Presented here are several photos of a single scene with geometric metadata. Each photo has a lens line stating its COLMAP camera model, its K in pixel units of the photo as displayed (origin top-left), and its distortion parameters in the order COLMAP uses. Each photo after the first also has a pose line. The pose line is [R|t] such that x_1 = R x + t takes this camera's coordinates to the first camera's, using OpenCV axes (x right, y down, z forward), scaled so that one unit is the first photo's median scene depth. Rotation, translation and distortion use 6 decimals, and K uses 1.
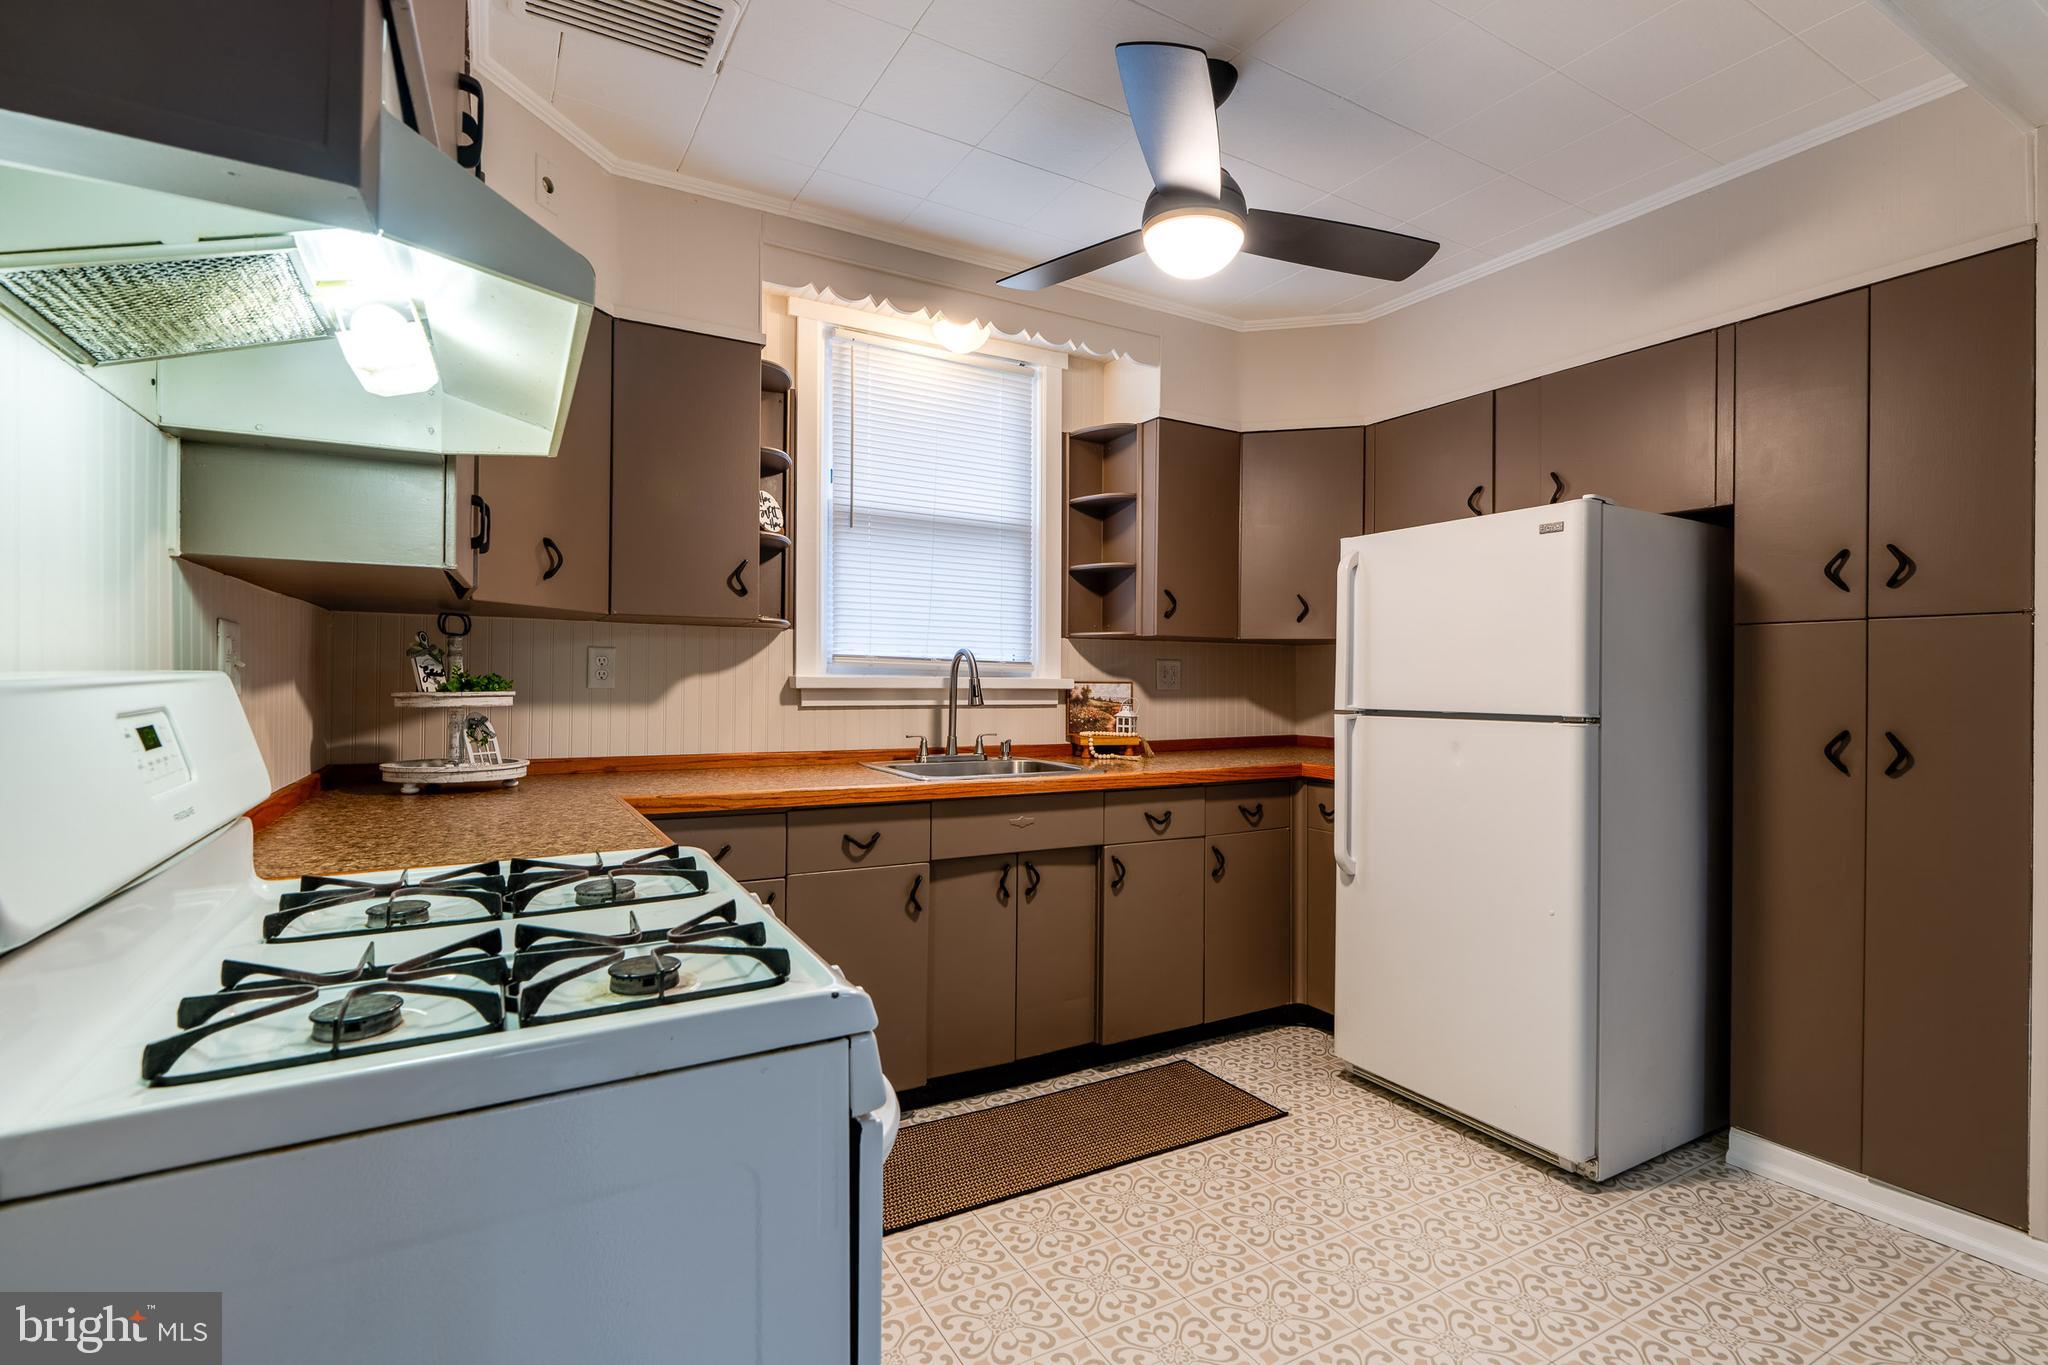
lens RADIAL K [[964.1, 0, 1023.8], [0, 964.1, 669.7], [0, 0, 1]] dist [0.016032, -0.000032]
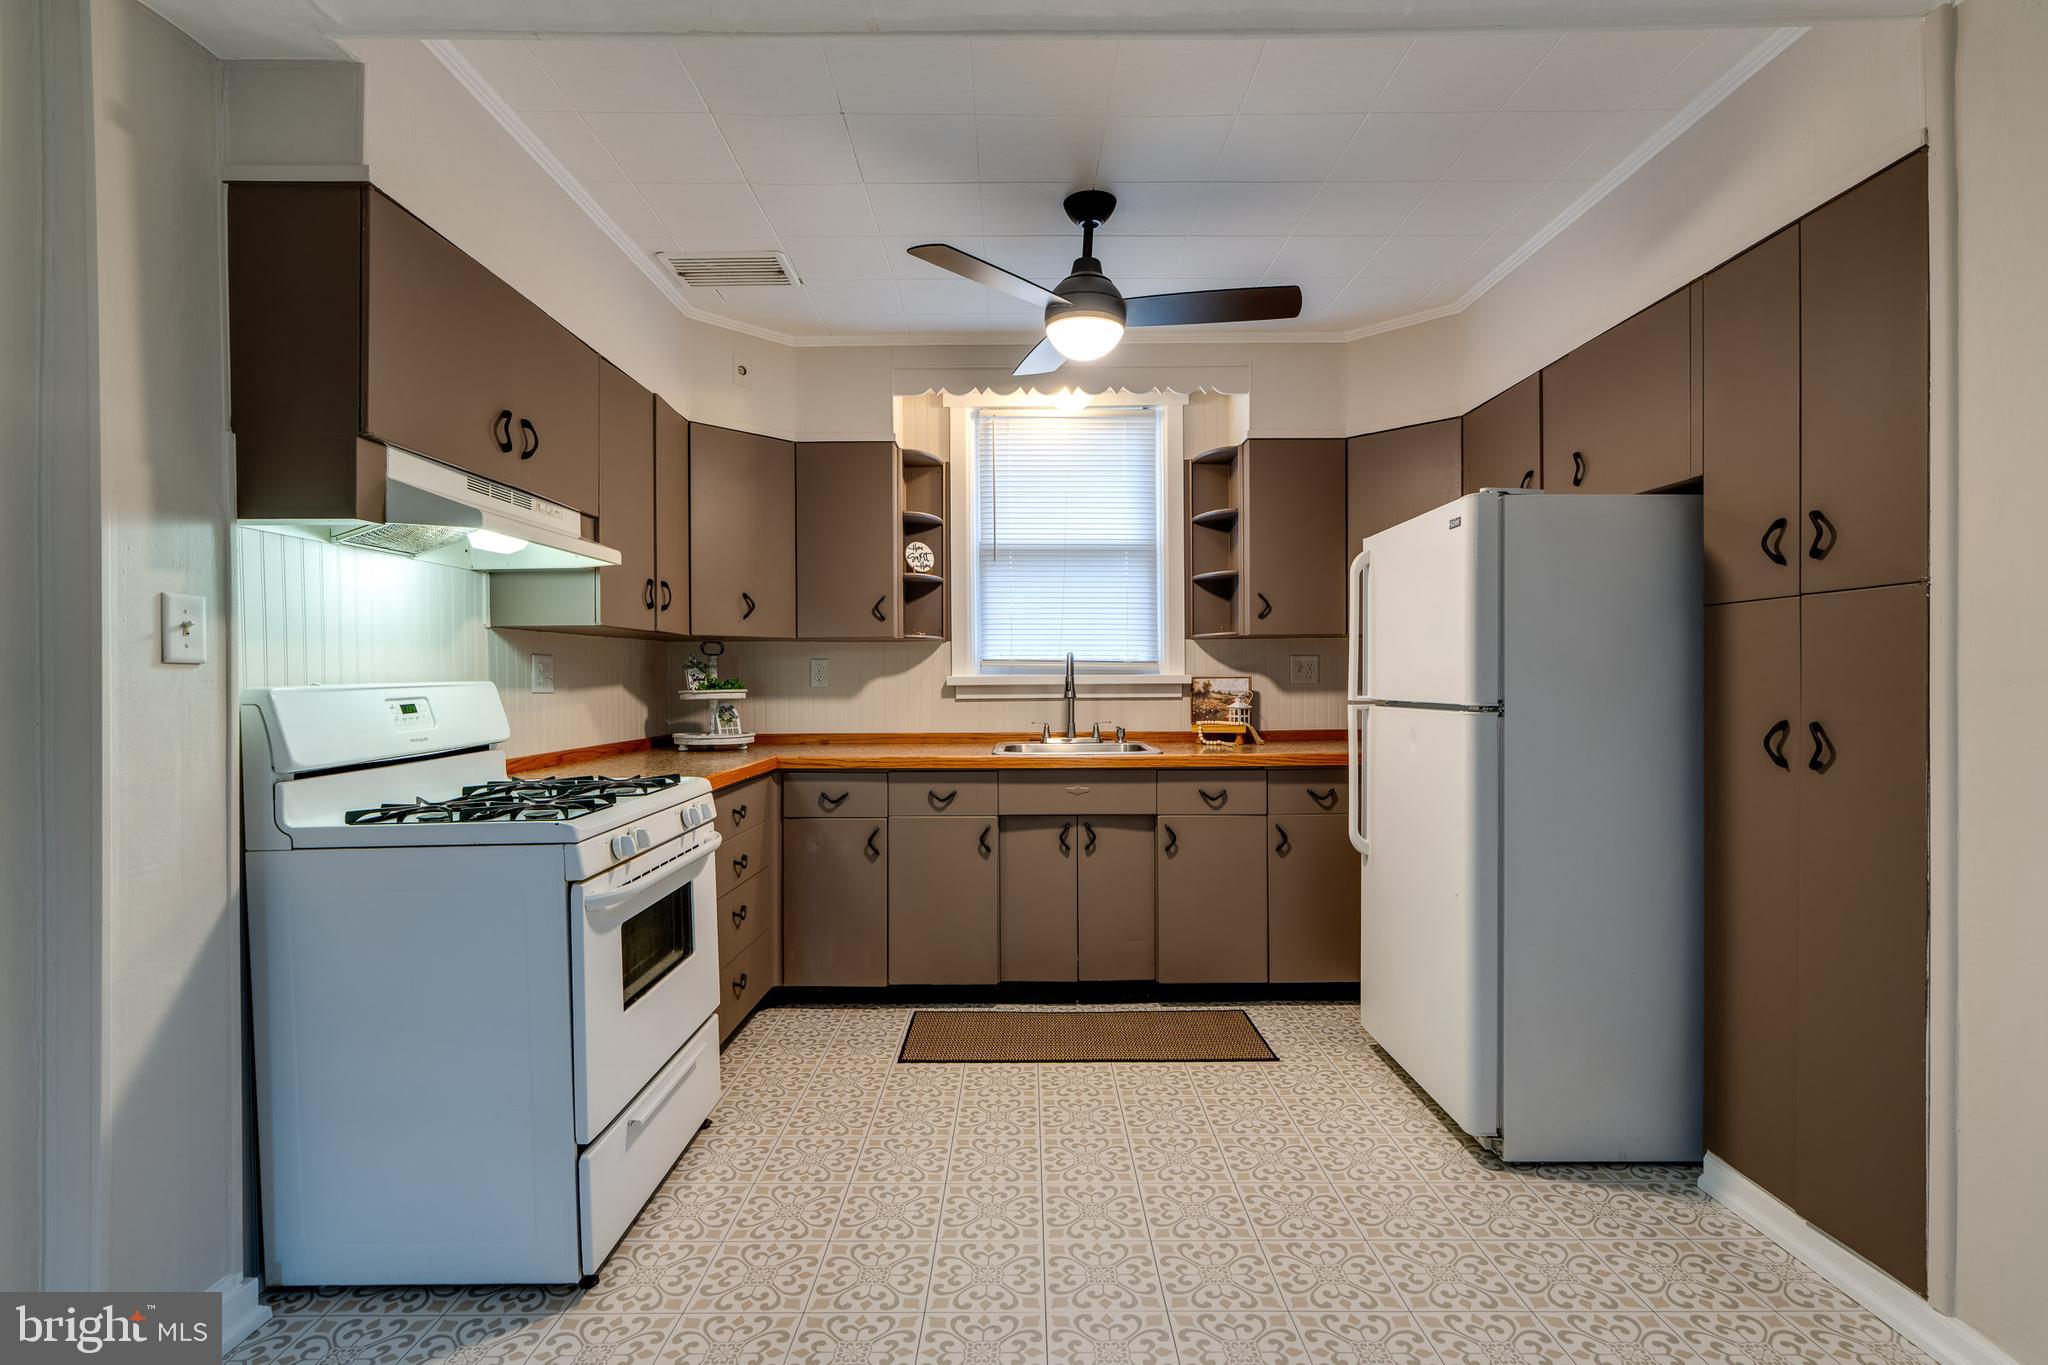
lens RADIAL K [[920.0, 0, 994.9], [0, 920.0, 676.7], [0, 0, 1]] dist [-0.002452, 0.000543]
pose [[0.858390, -0.014729, -0.512786, 0.491826], [0.020047, 0.999787, 0.004840, 0.002166], [0.512606, -0.014434, 0.858503, -0.070710]]
